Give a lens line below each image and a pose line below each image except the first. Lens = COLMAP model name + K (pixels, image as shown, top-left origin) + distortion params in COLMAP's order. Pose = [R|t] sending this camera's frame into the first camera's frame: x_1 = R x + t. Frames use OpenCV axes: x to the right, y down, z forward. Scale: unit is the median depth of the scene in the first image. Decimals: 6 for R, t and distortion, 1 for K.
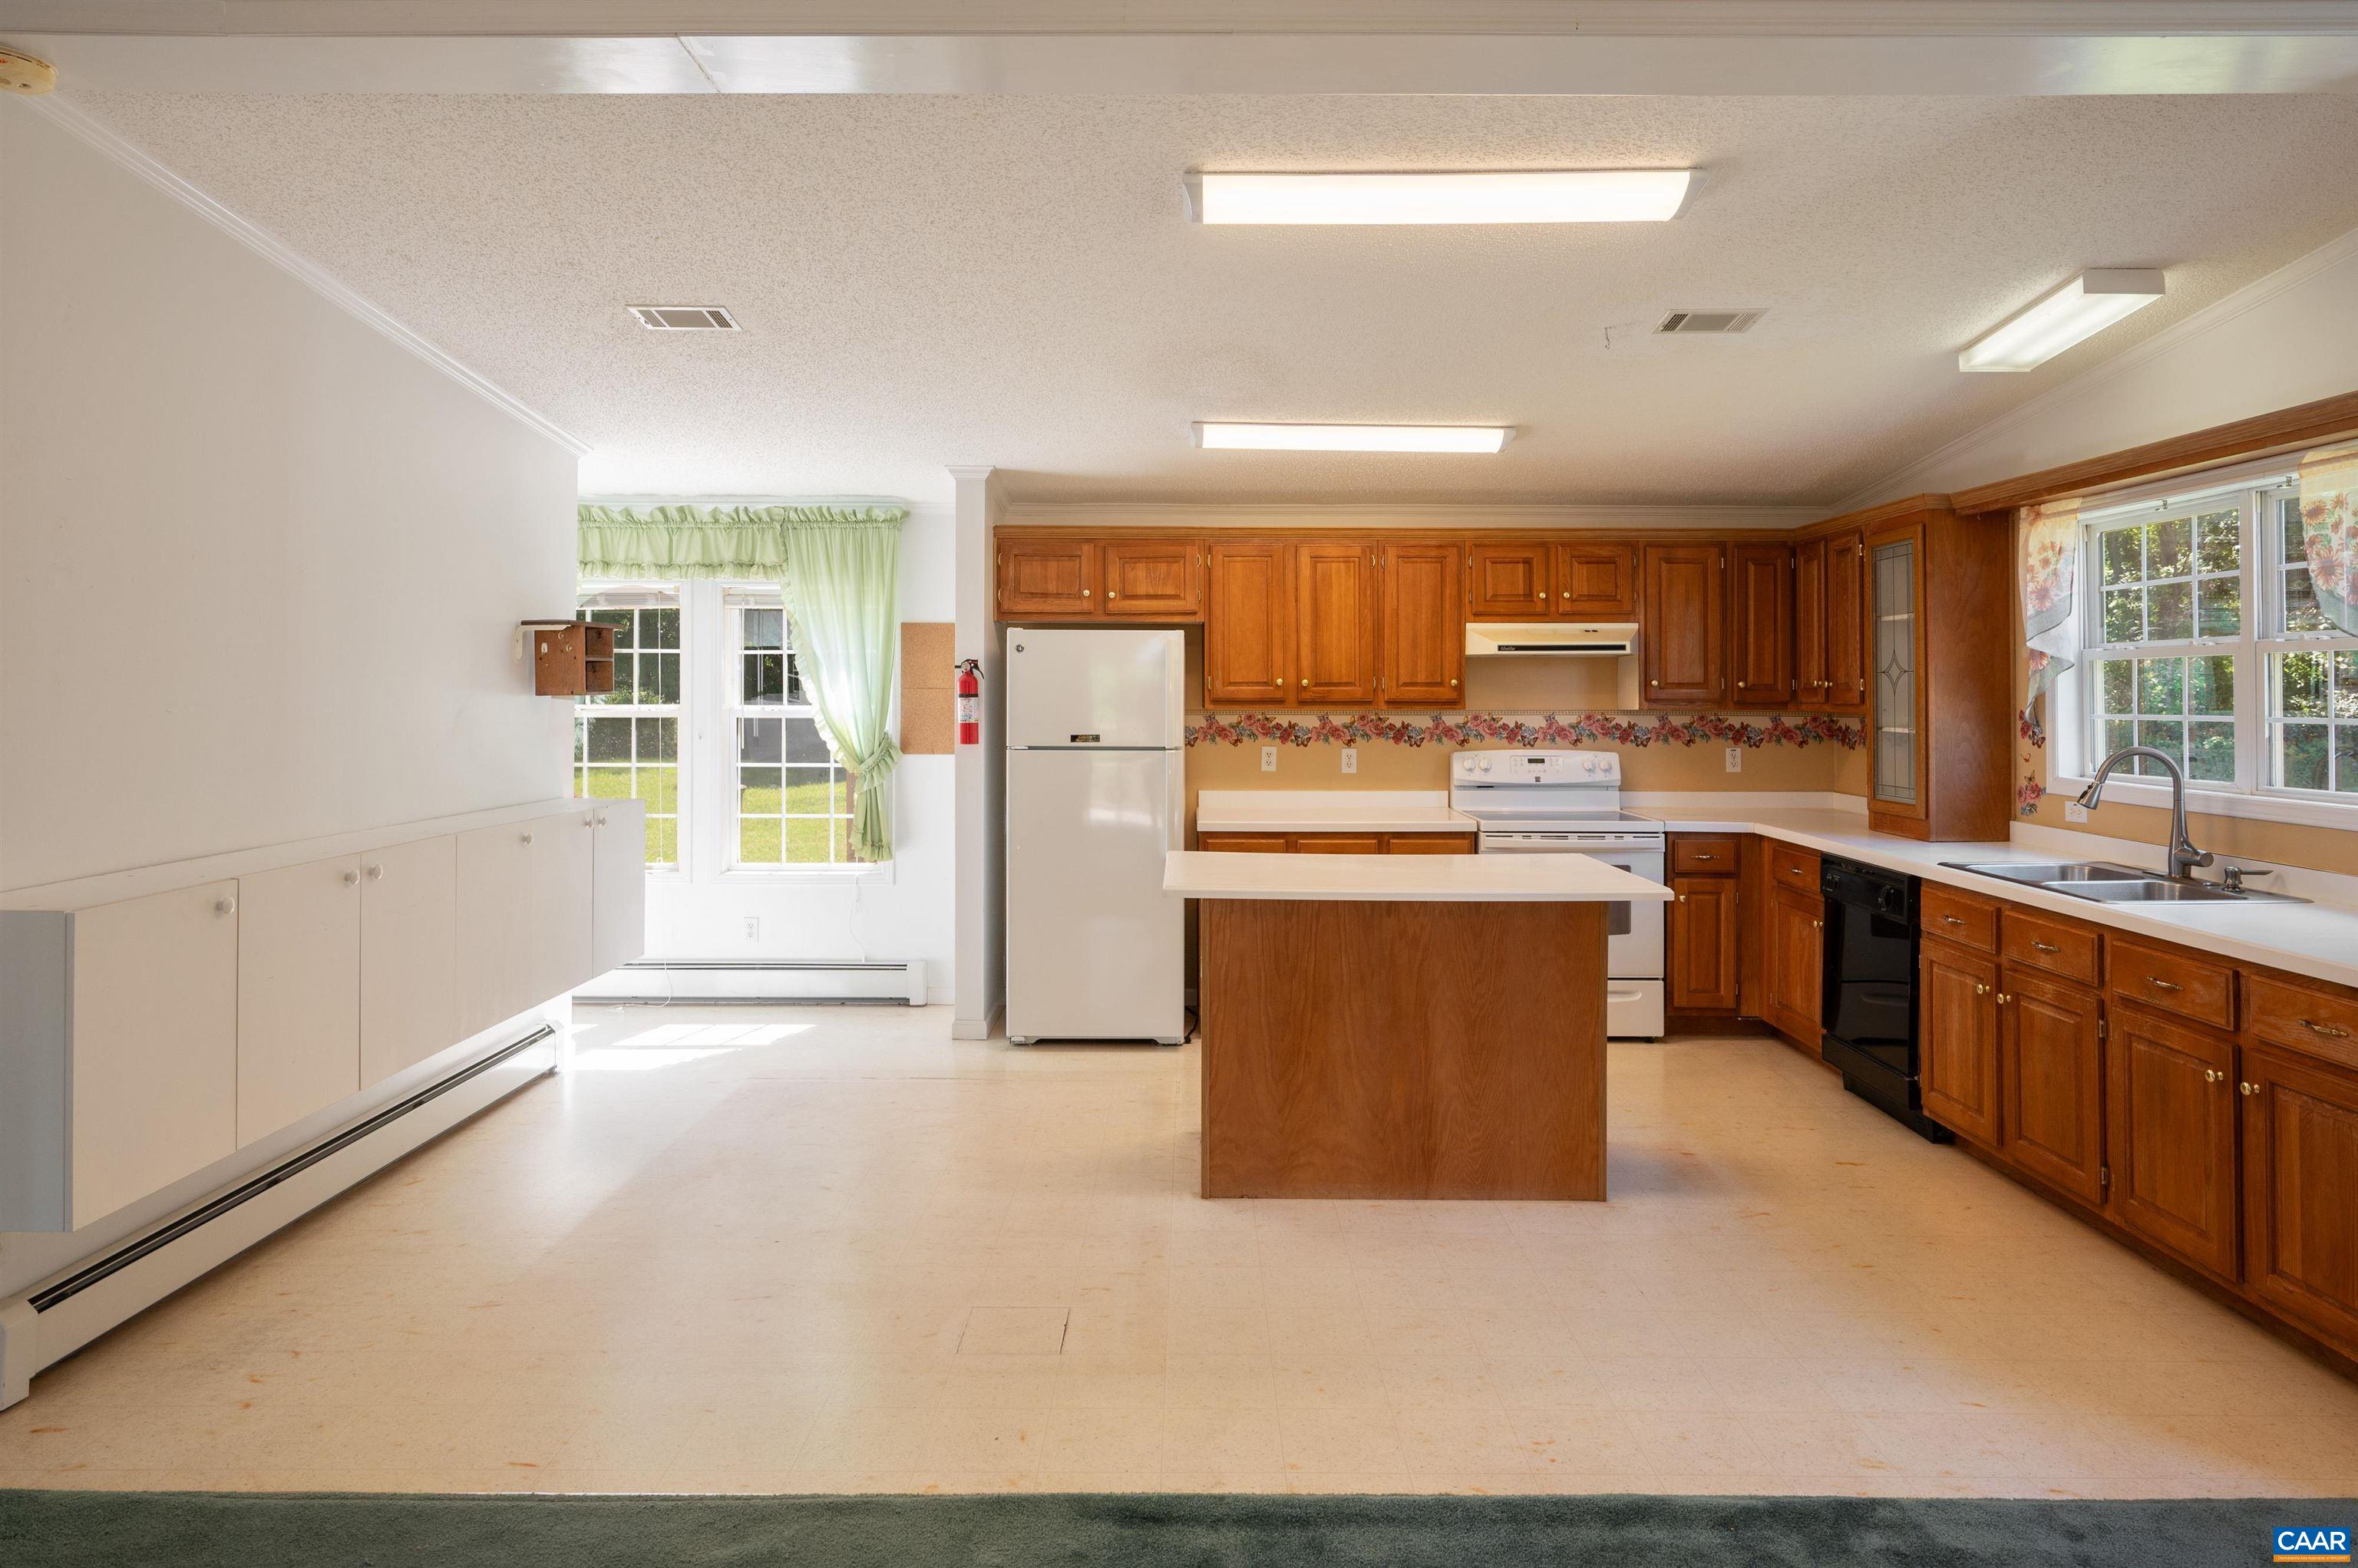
lens RADIAL K [[1405.4, 0, 1187.2], [0, 1405.4, 715.7], [0, 0, 1]] dist [0.004562, 0.000253]
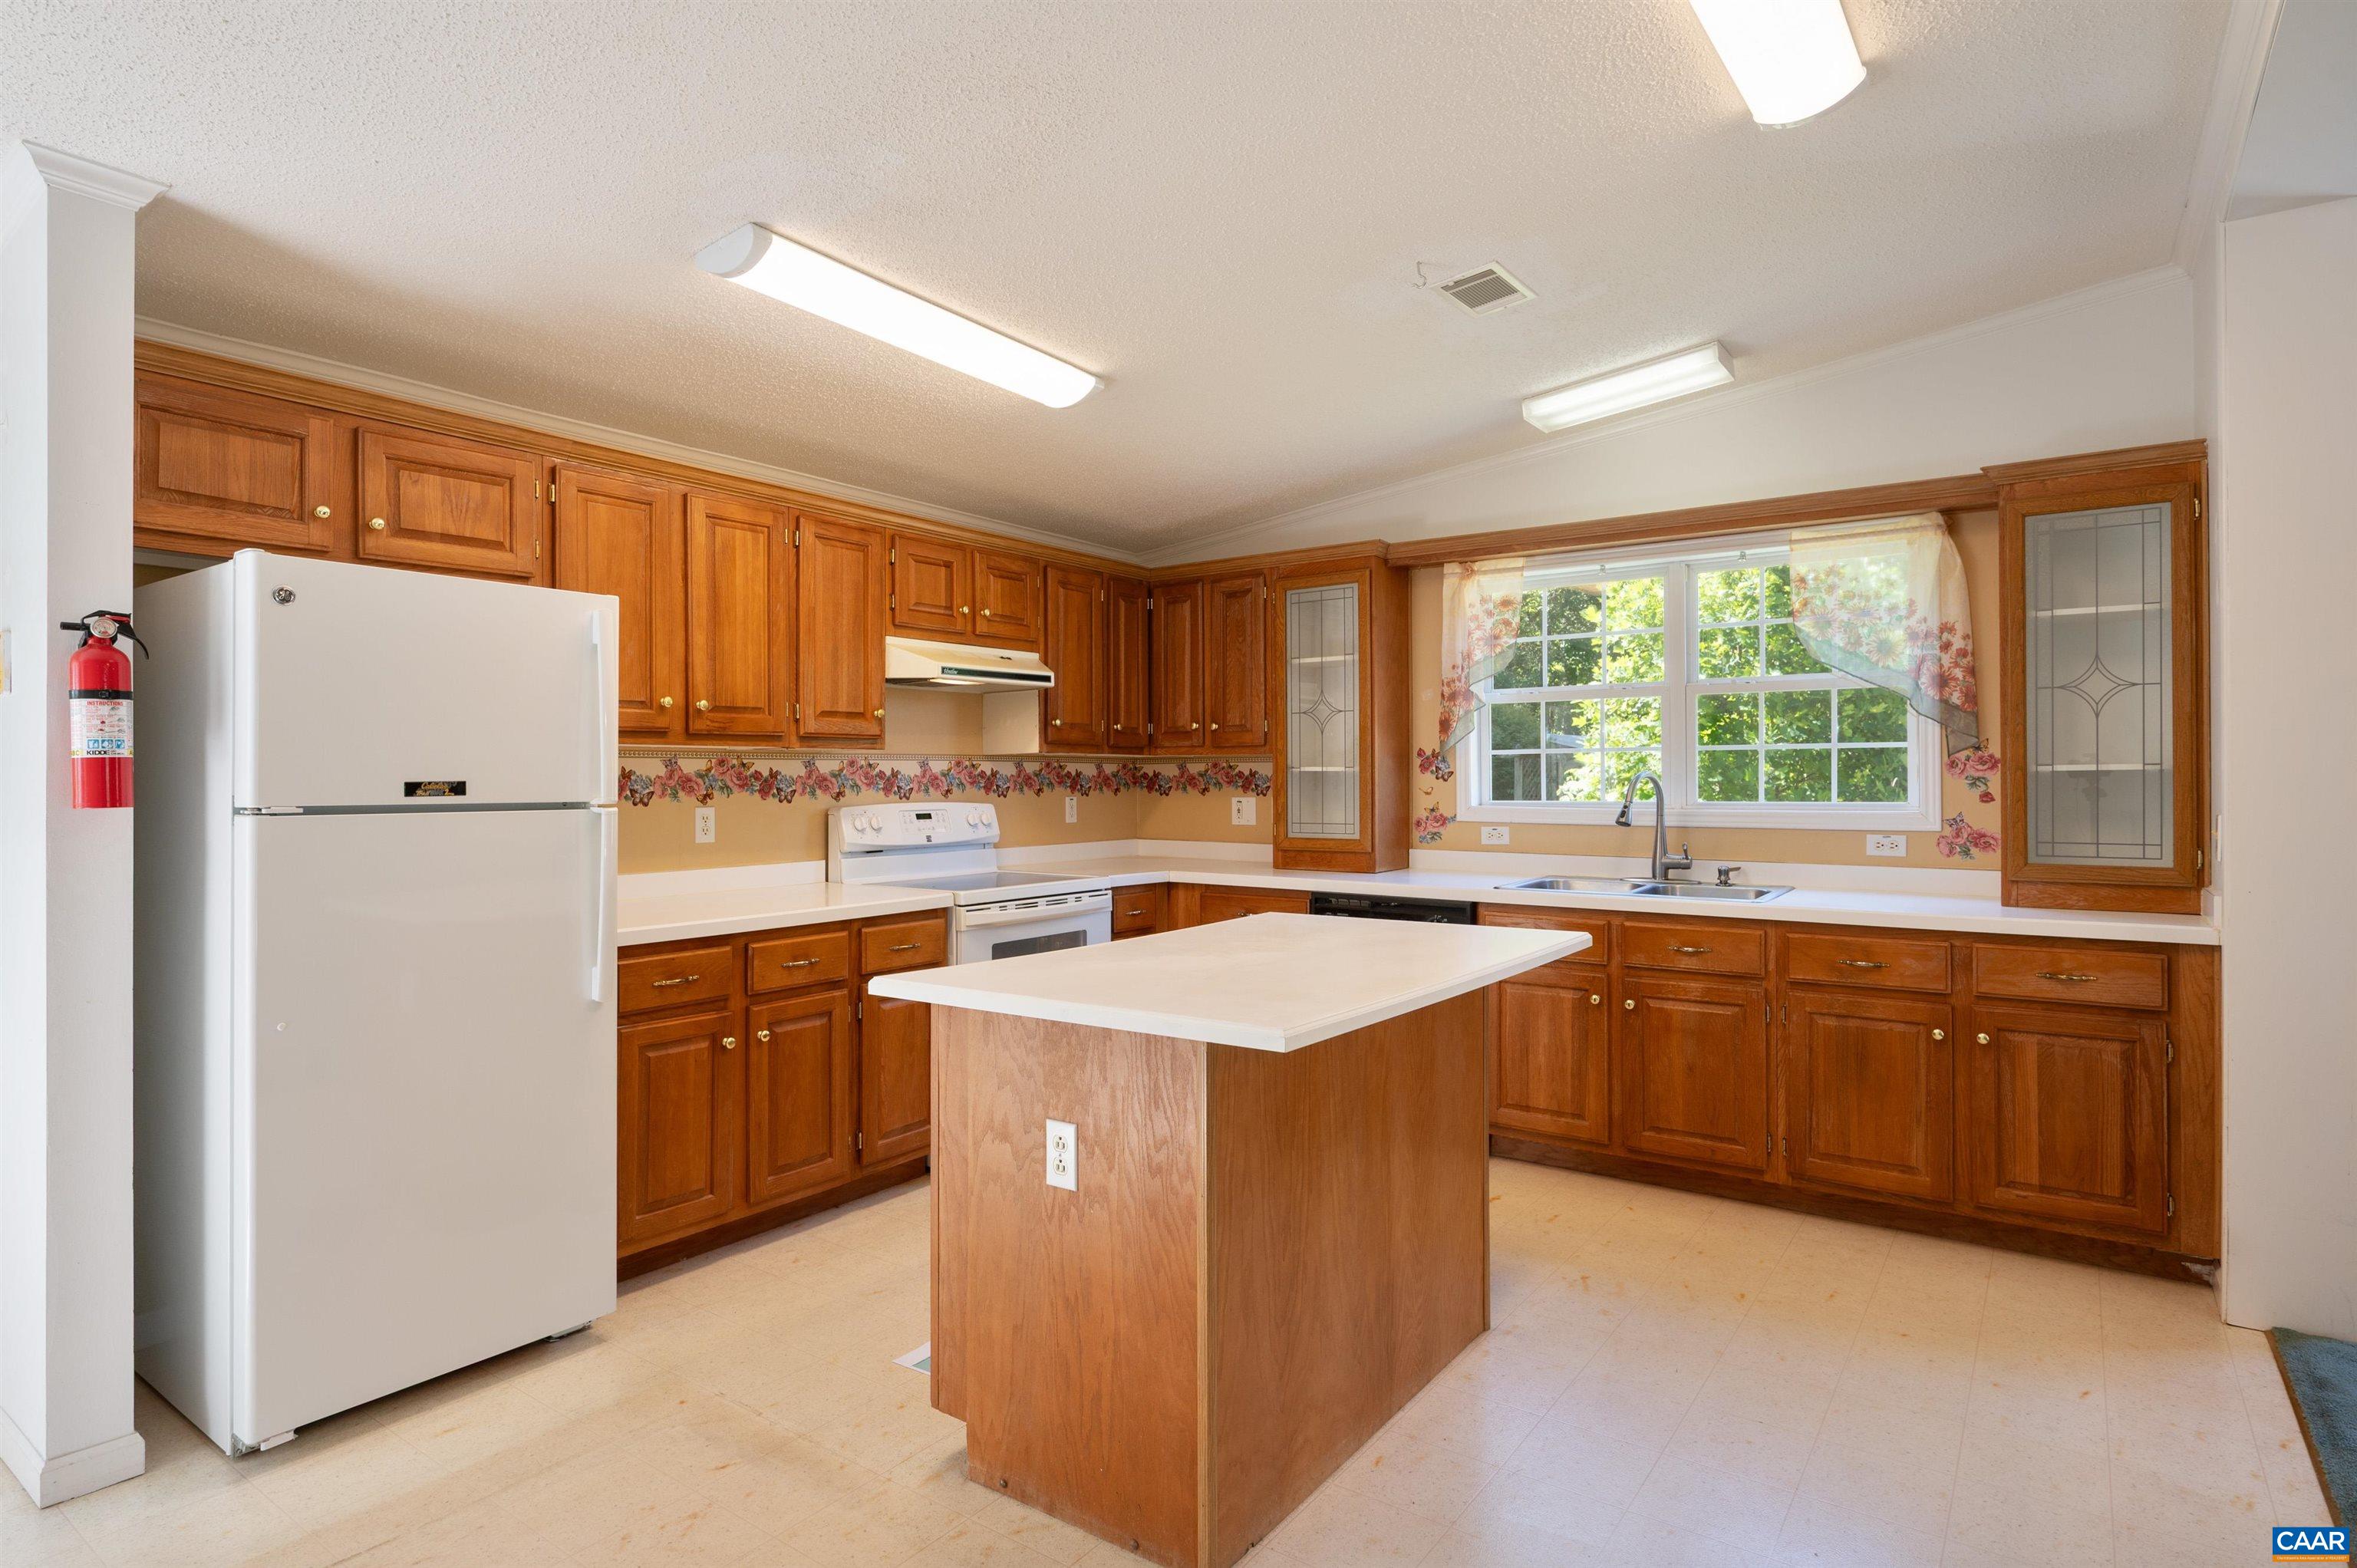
lens RADIAL K [[1251.8, 0, 1178.5], [0, 1251.8, 784.0], [0, 0, 1]] dist [0.002501, -0.002235]
pose [[0.577614, -0.008435, 0.816267, -0.264753], [0.019207, 0.999810, -0.003260, 0.019476], [-0.816084, 0.017561, 0.577666, 0.483177]]
